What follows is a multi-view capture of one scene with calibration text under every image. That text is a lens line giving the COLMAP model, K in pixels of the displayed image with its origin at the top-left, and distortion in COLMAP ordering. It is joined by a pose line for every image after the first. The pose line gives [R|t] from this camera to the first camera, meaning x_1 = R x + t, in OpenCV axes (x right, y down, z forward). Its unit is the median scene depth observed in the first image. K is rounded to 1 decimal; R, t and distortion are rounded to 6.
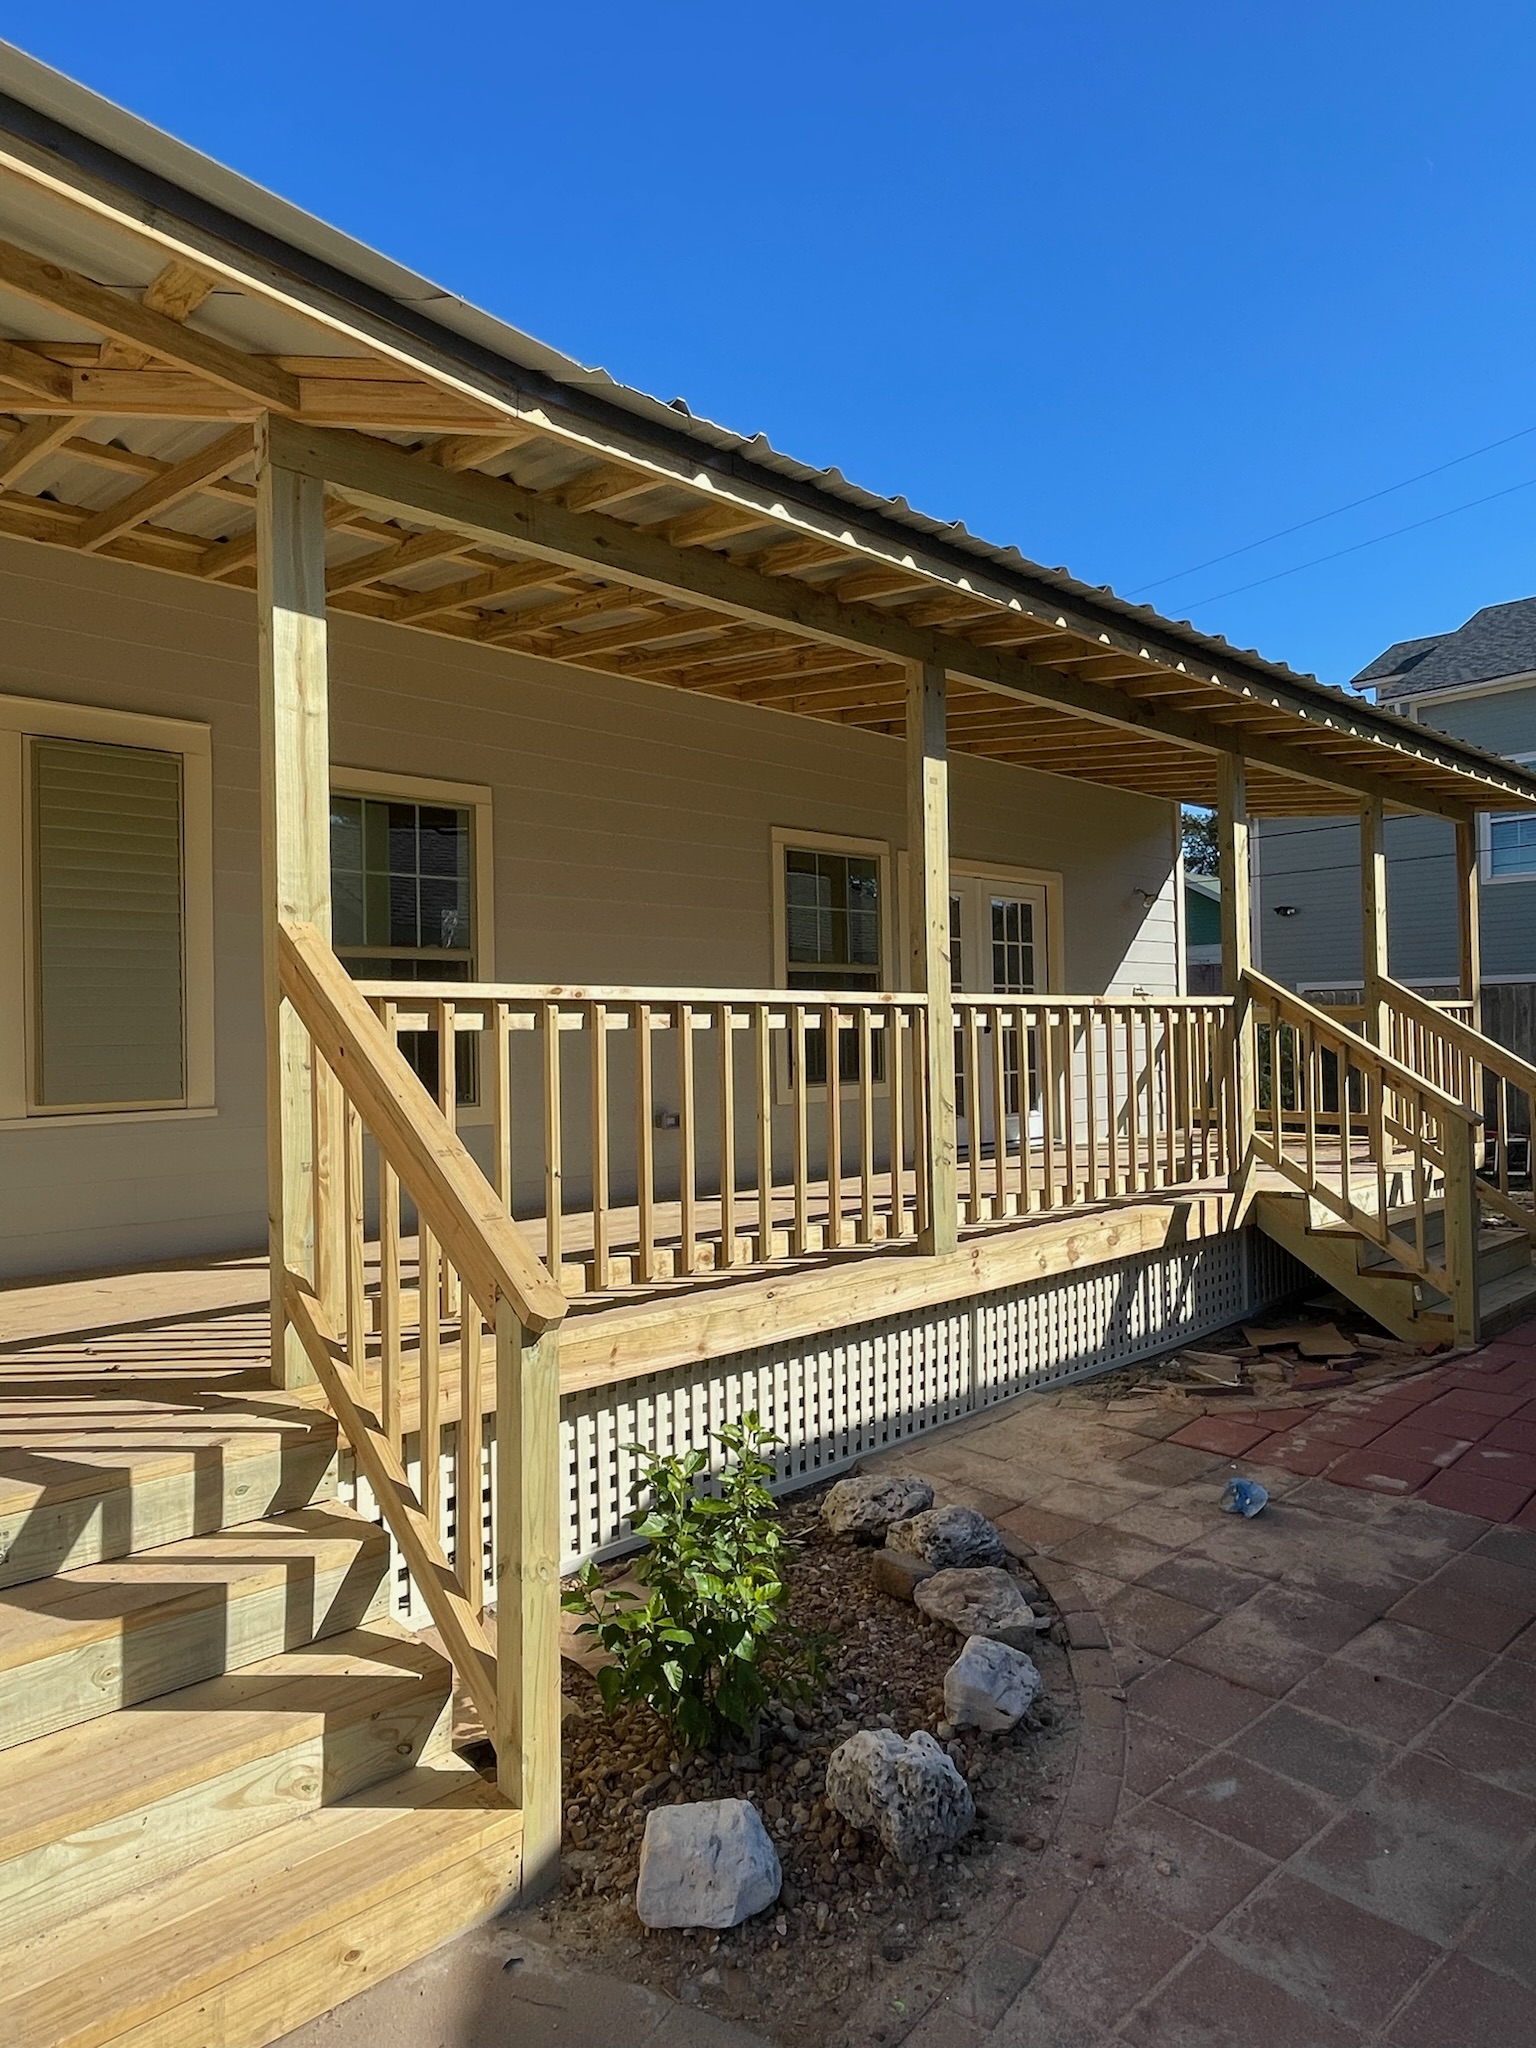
lens RADIAL K [[1279.3, 0, 765.2], [0, 1279.3, 1019.8], [0, 0, 1]] dist [-0.001786, -0.000767]
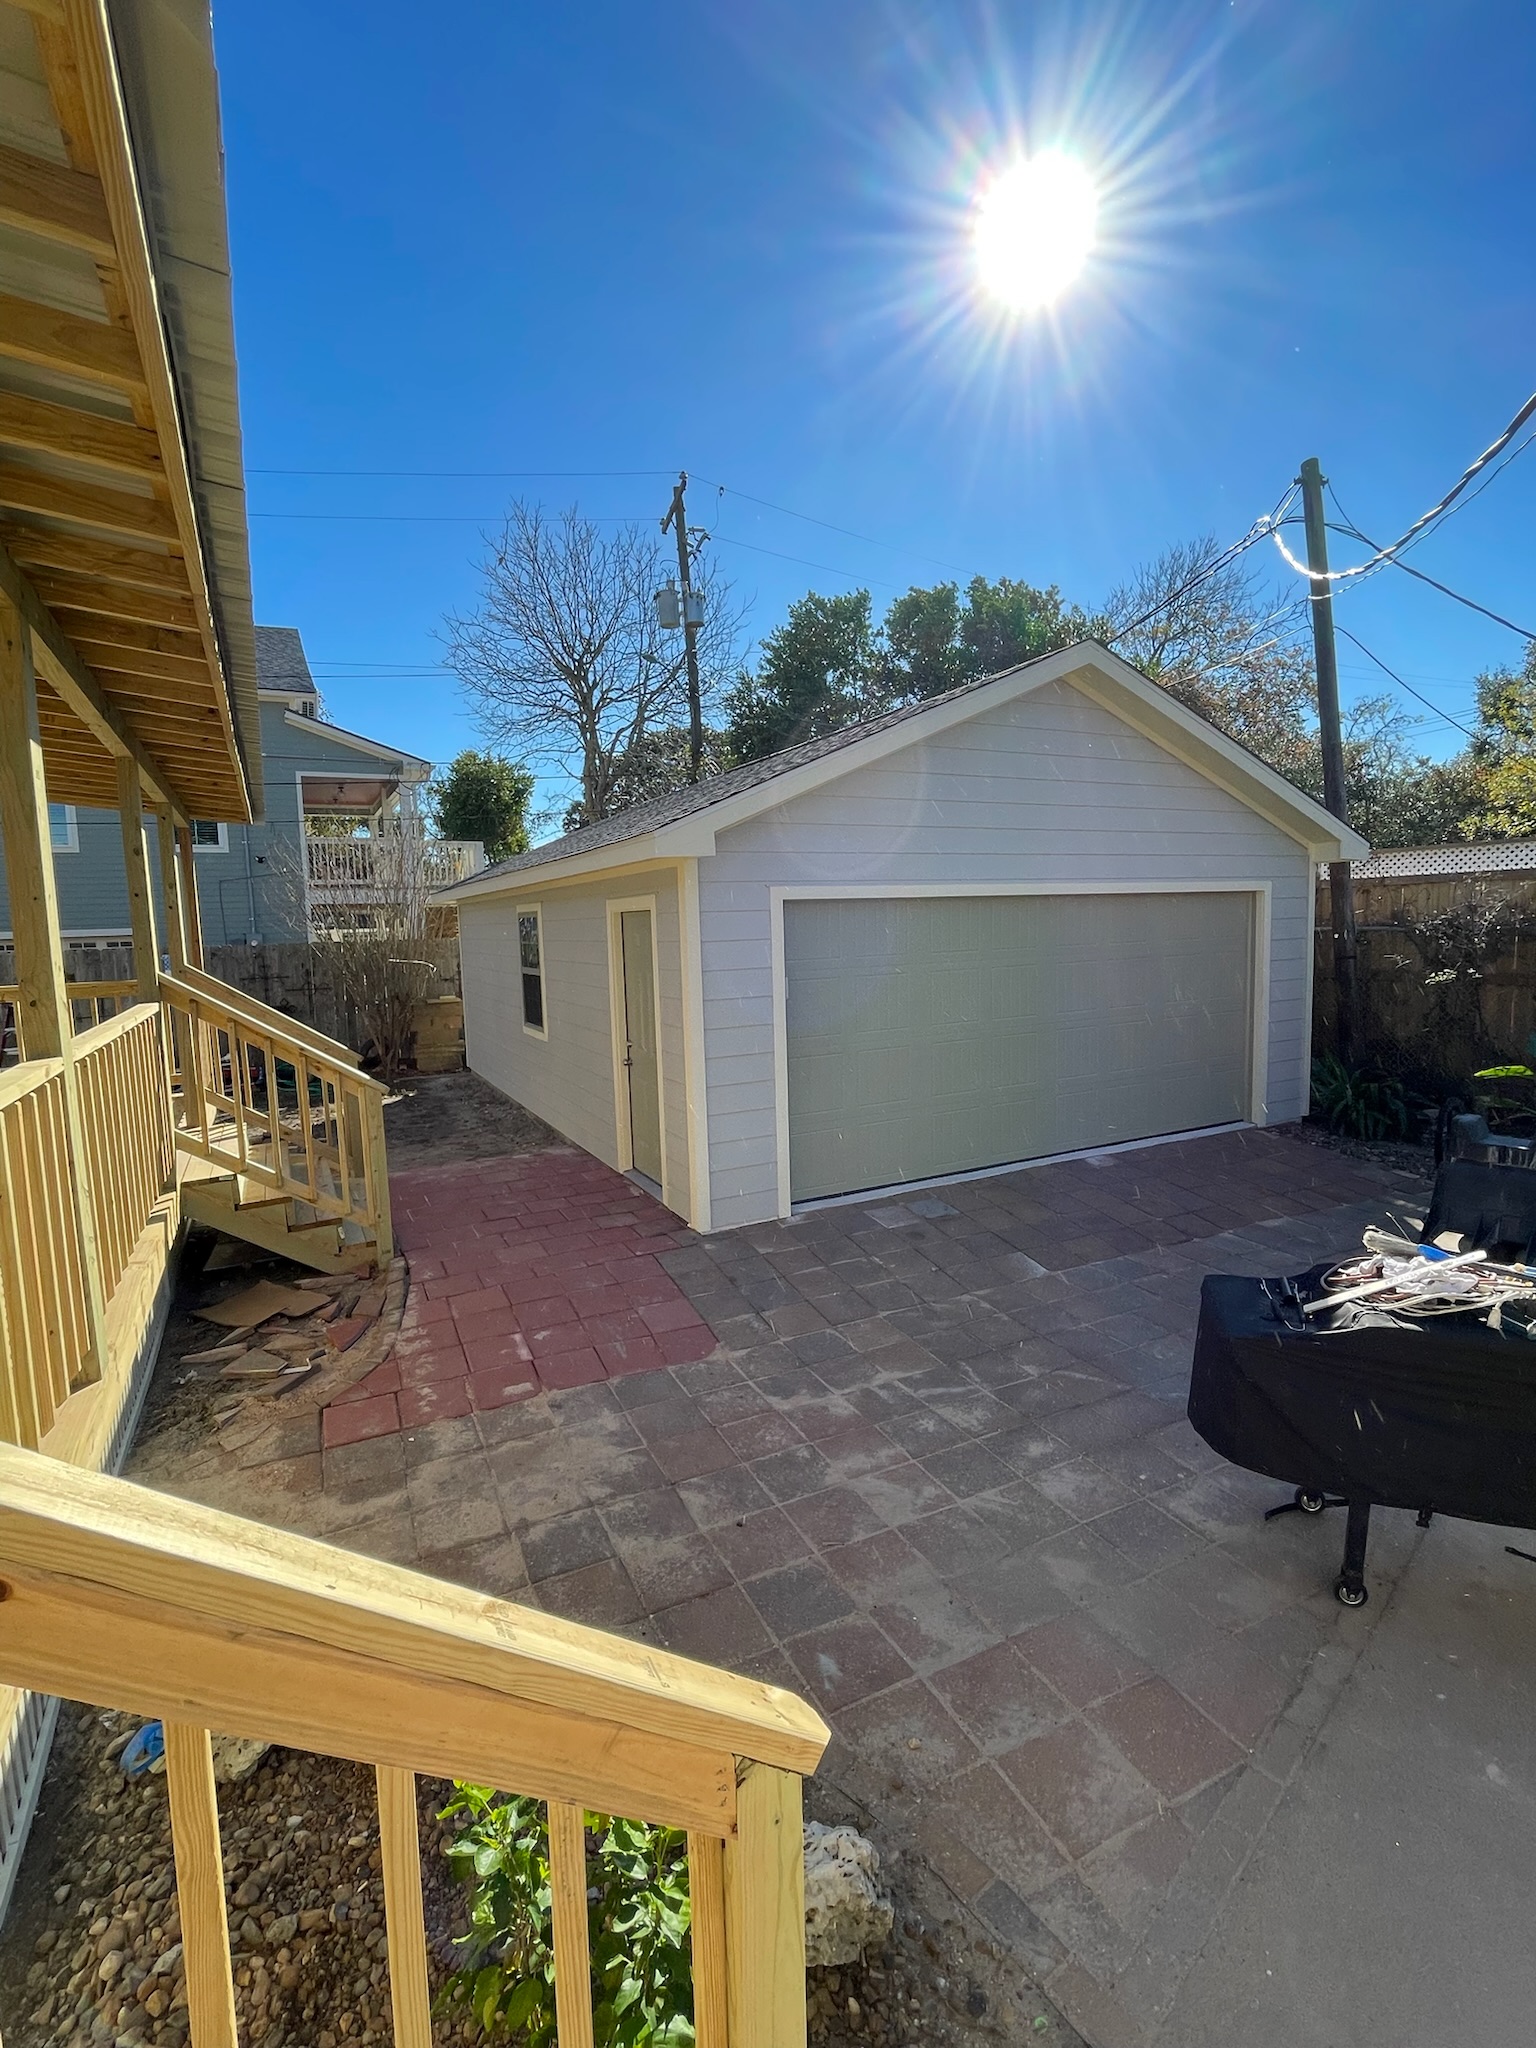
lens RADIAL K [[936.3, 0, 764.6], [0, 936.3, 1020.9], [0, 0, 1]] dist [0.003967, 0.000289]
pose [[0.281596, -0.095336, 0.954785, -0.297030], [0.014855, 0.995366, 0.095007, -0.095923], [-0.959418, -0.012570, 0.281707, 0.429256]]
